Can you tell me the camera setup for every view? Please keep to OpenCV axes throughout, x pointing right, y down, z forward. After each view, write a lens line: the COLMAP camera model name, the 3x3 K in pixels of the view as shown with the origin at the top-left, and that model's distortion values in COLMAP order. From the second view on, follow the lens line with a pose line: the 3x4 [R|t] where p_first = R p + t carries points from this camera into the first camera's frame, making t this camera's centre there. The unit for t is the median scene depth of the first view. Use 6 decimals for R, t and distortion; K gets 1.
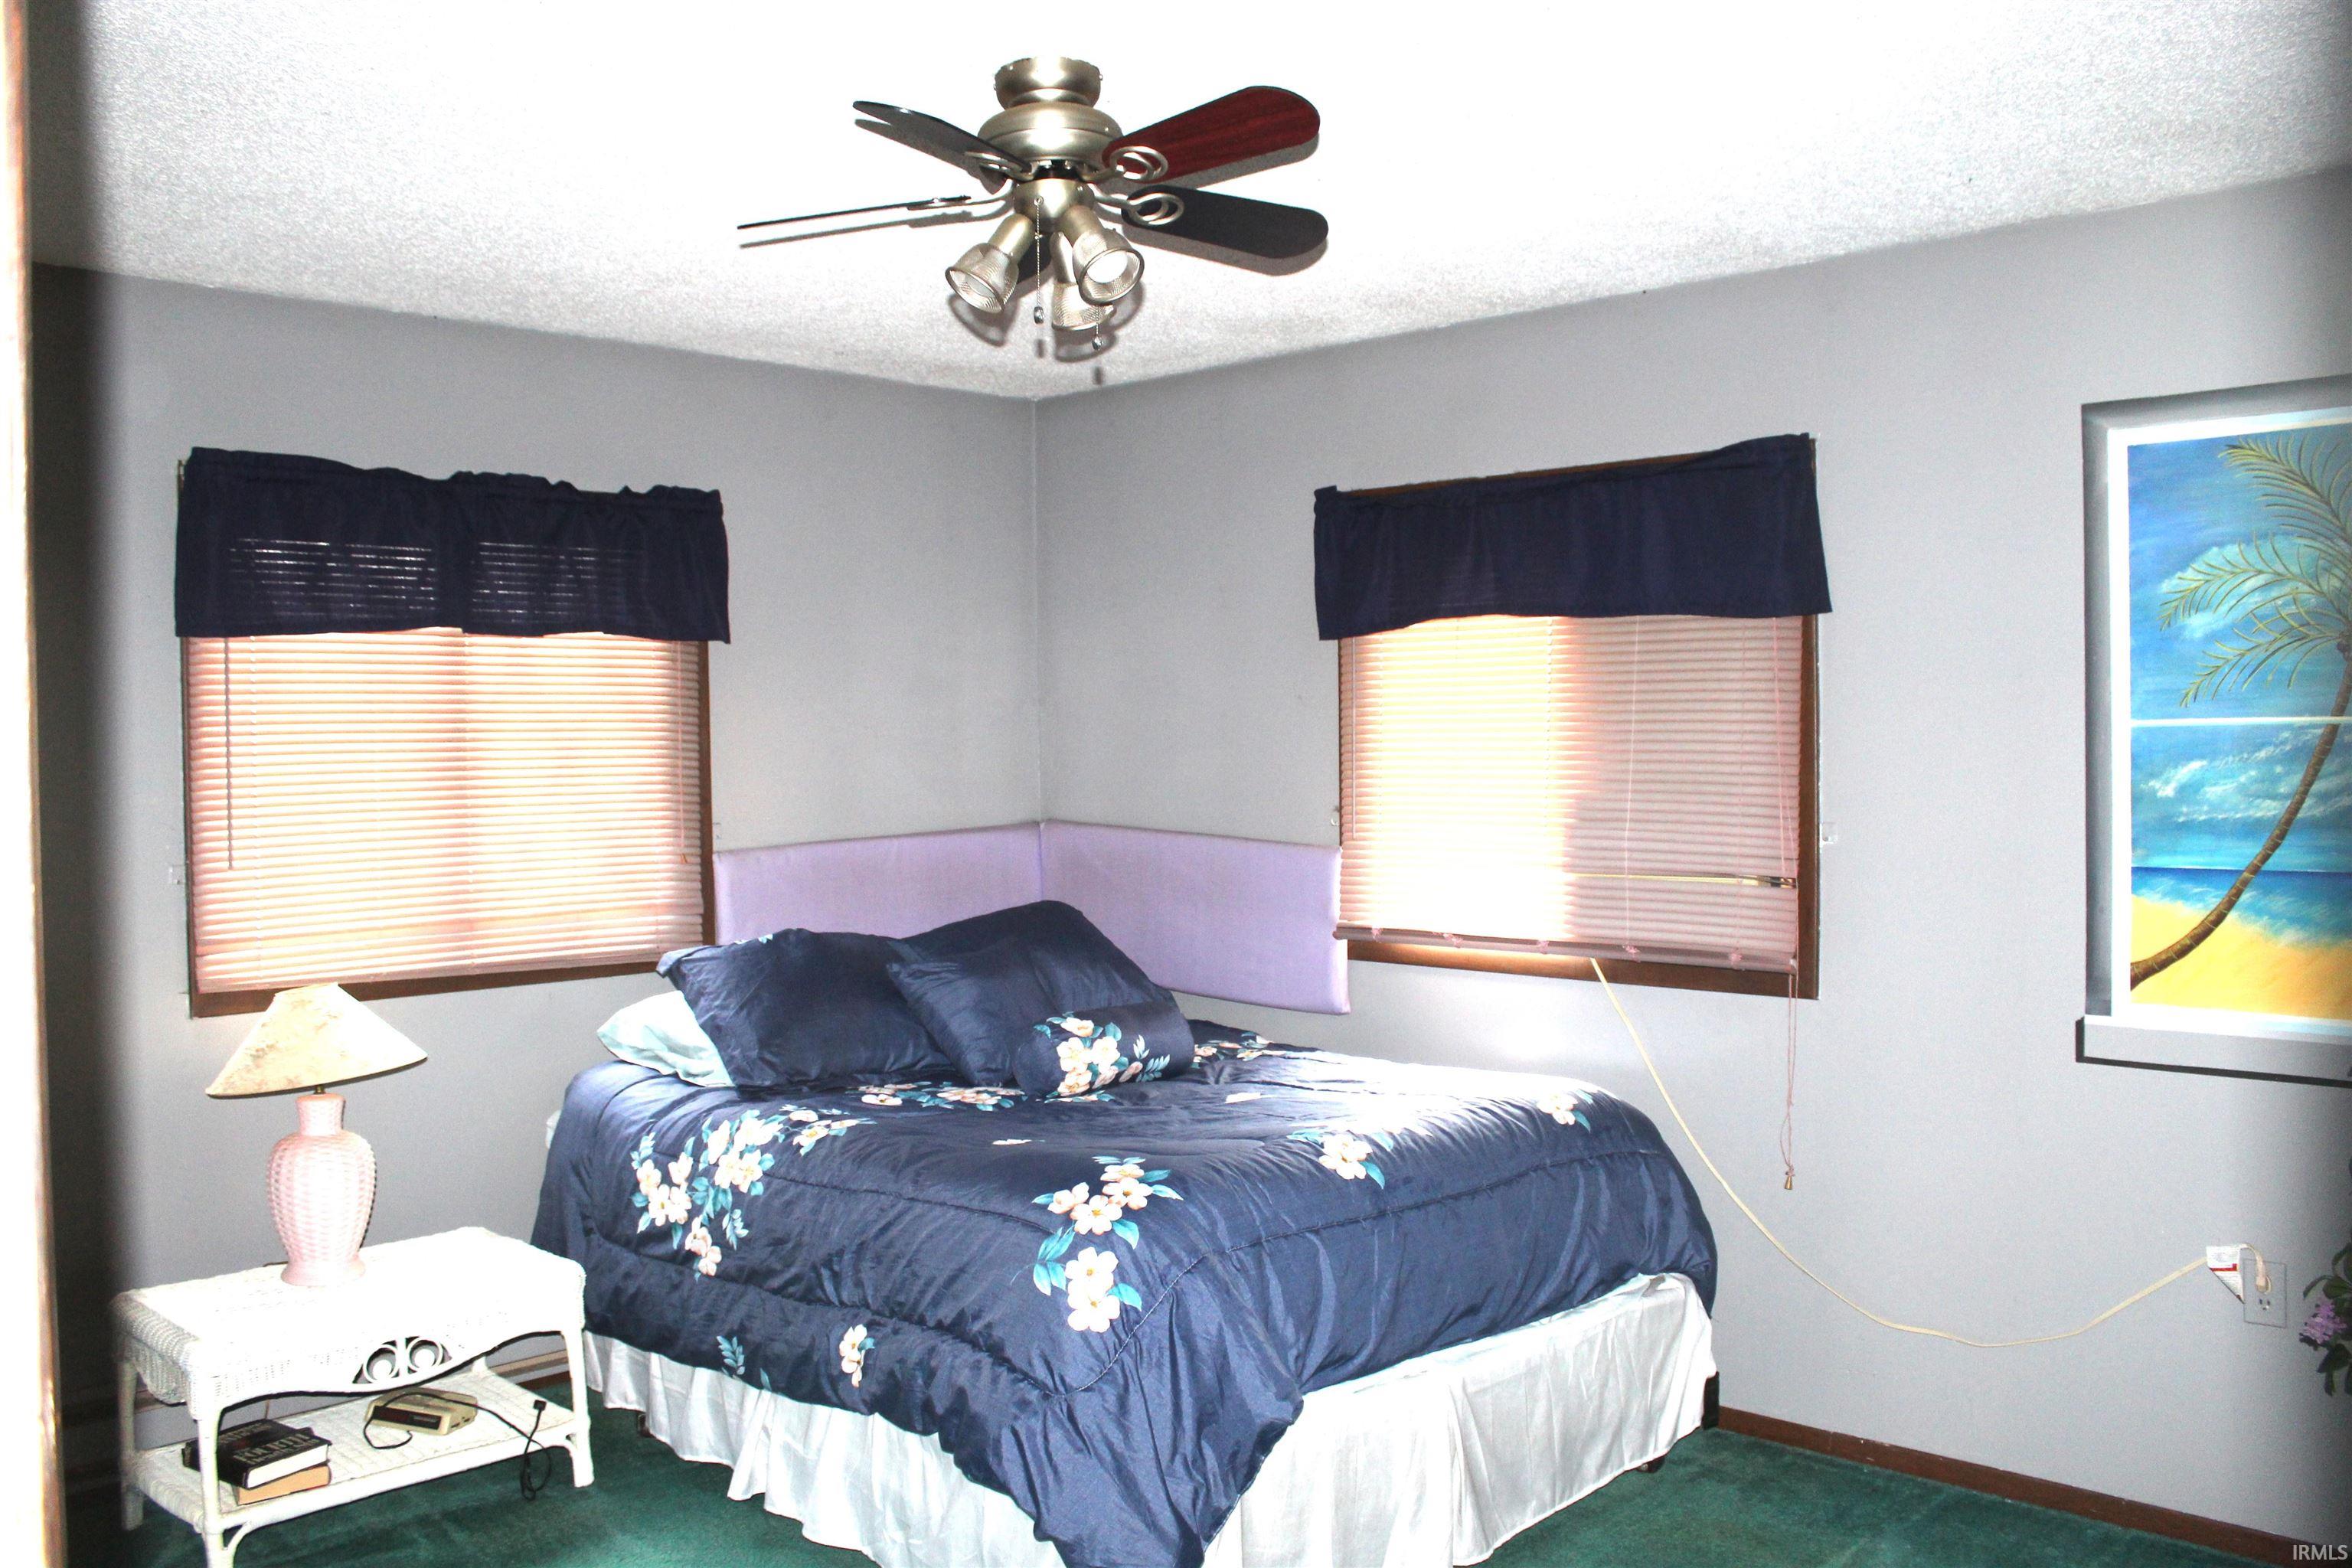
lens RADIAL K [[1963.7, 0, 1181.3], [0, 1963.7, 784.1], [0, 0, 1]] dist [-0.168062, 0.153276]
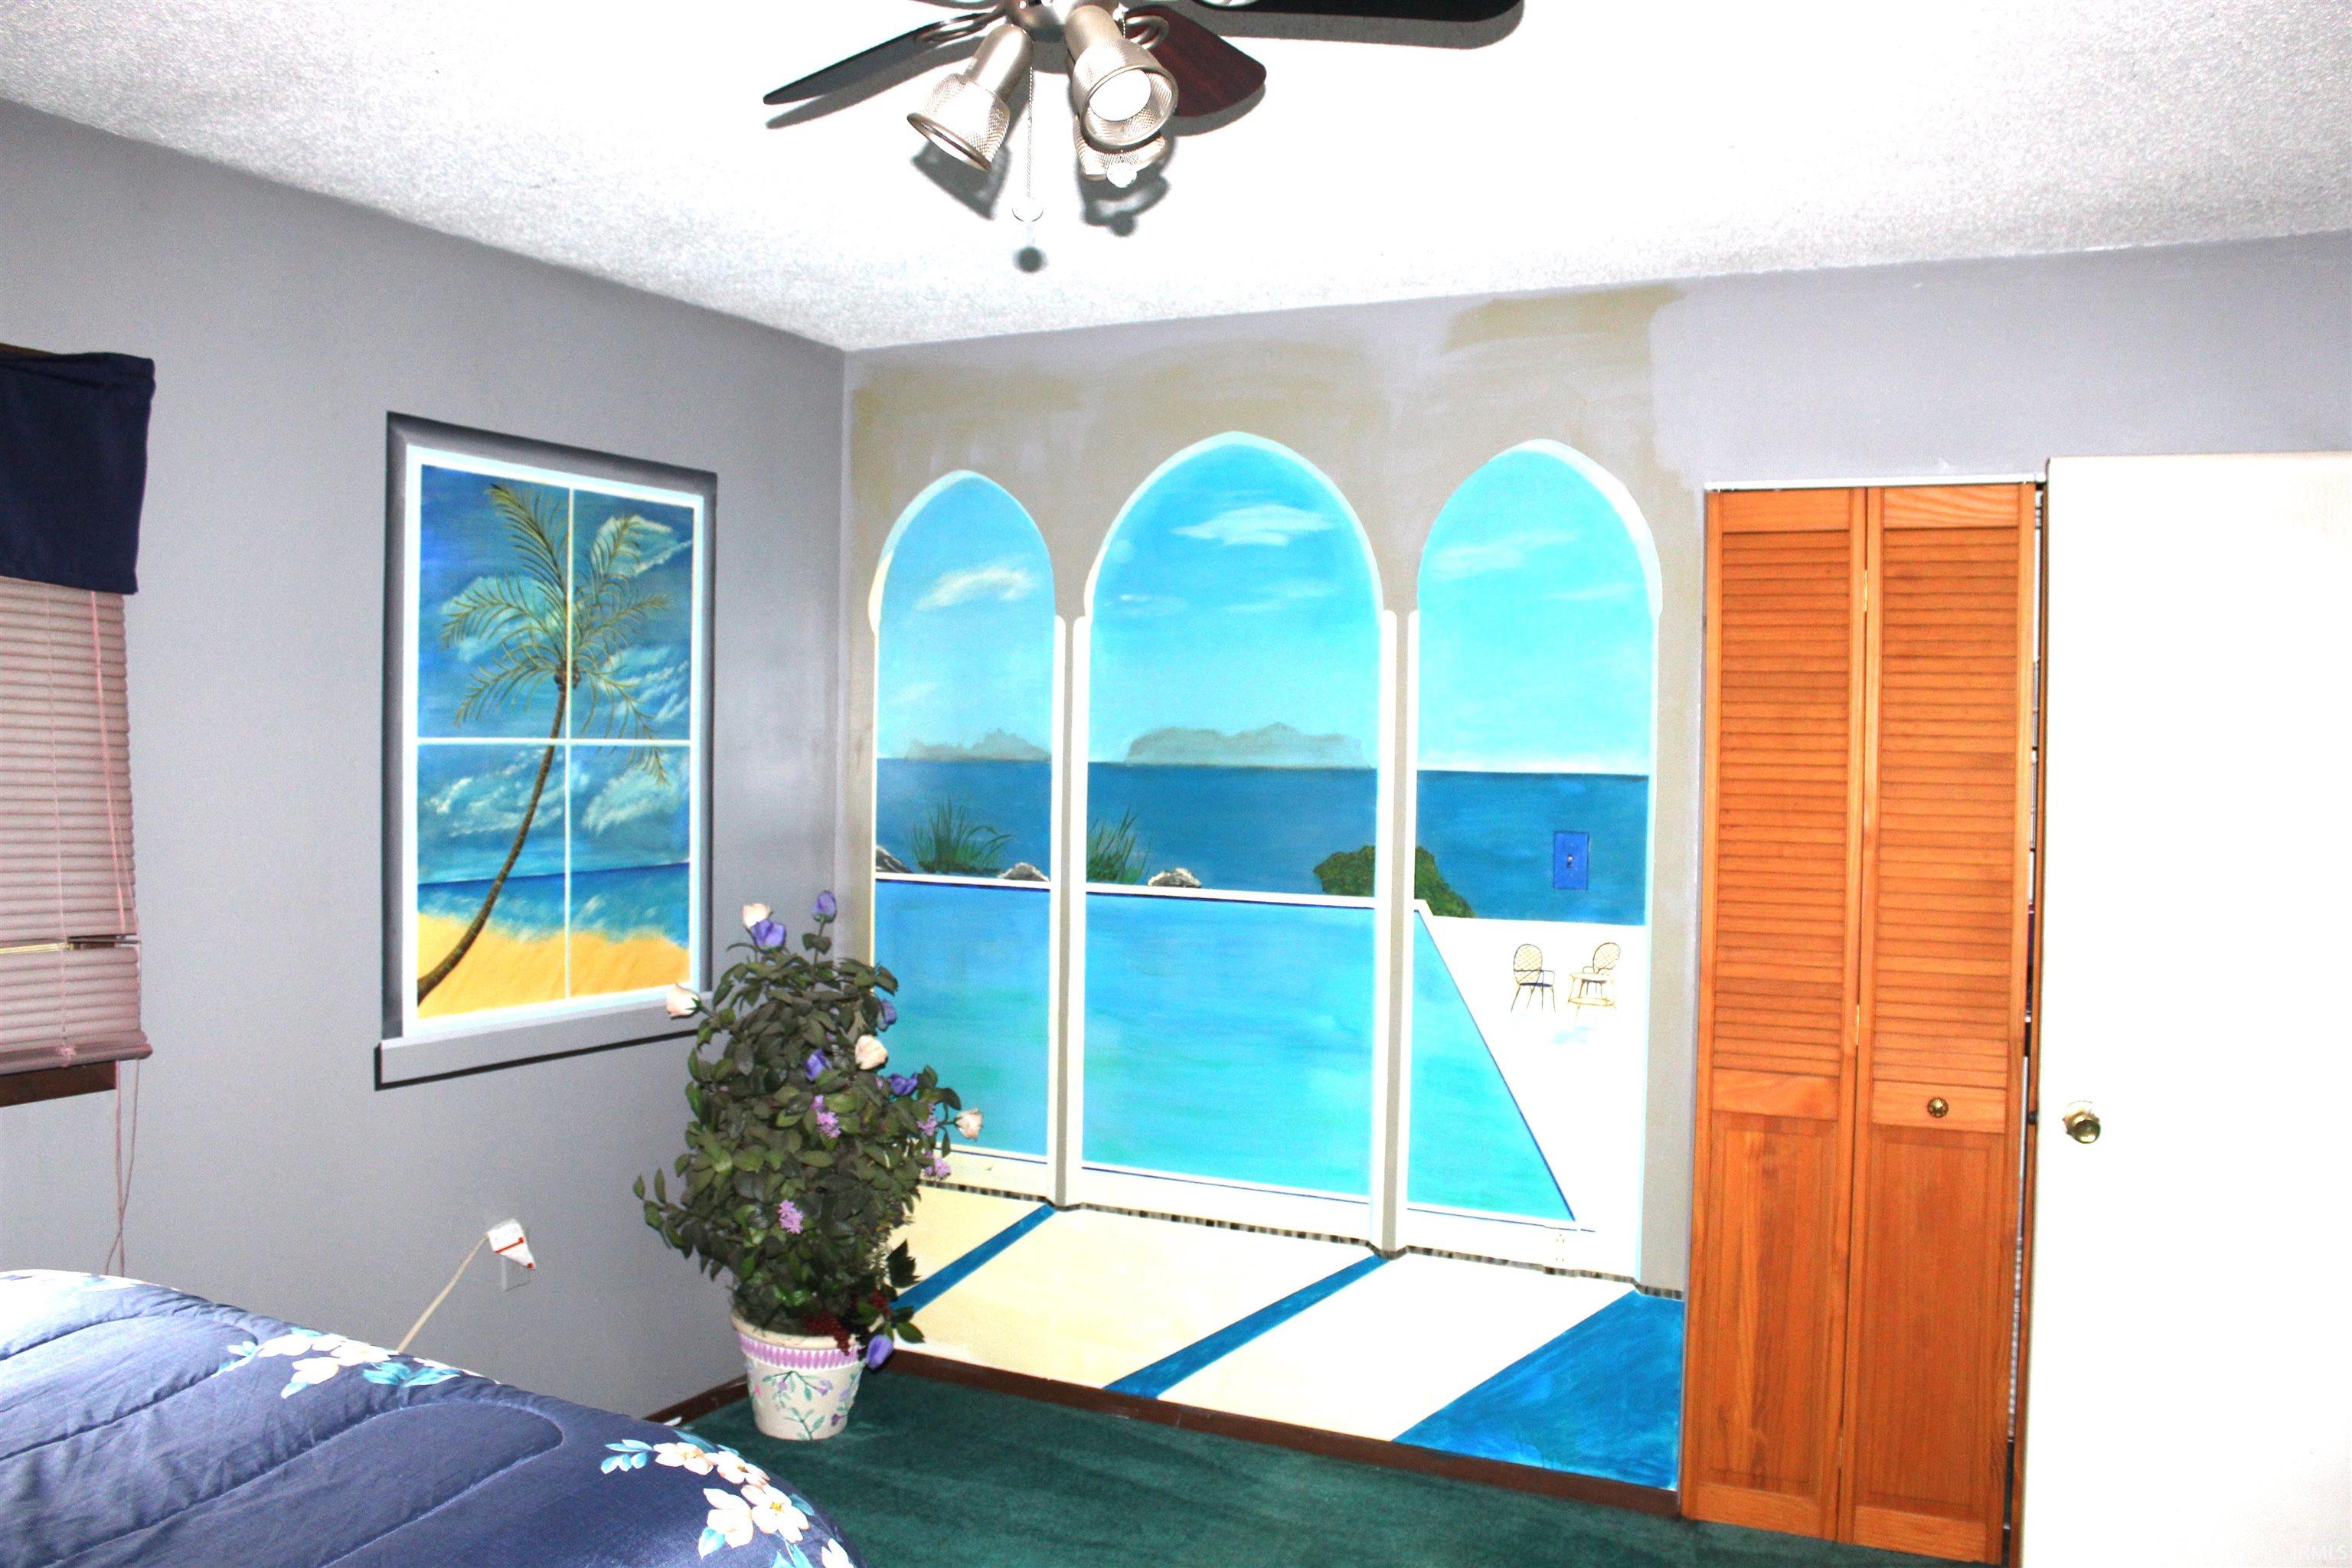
lens RADIAL K [[1963.7, 0, 1181.3], [0, 1963.7, 784.1], [0, 0, 1]] dist [-0.168062, 0.153276]
pose [[-0.298820, -0.011695, 0.954238, -0.599344], [0.006613, 0.999876, 0.014325, -0.021480], [-0.954287, 0.010591, -0.298705, 0.937479]]
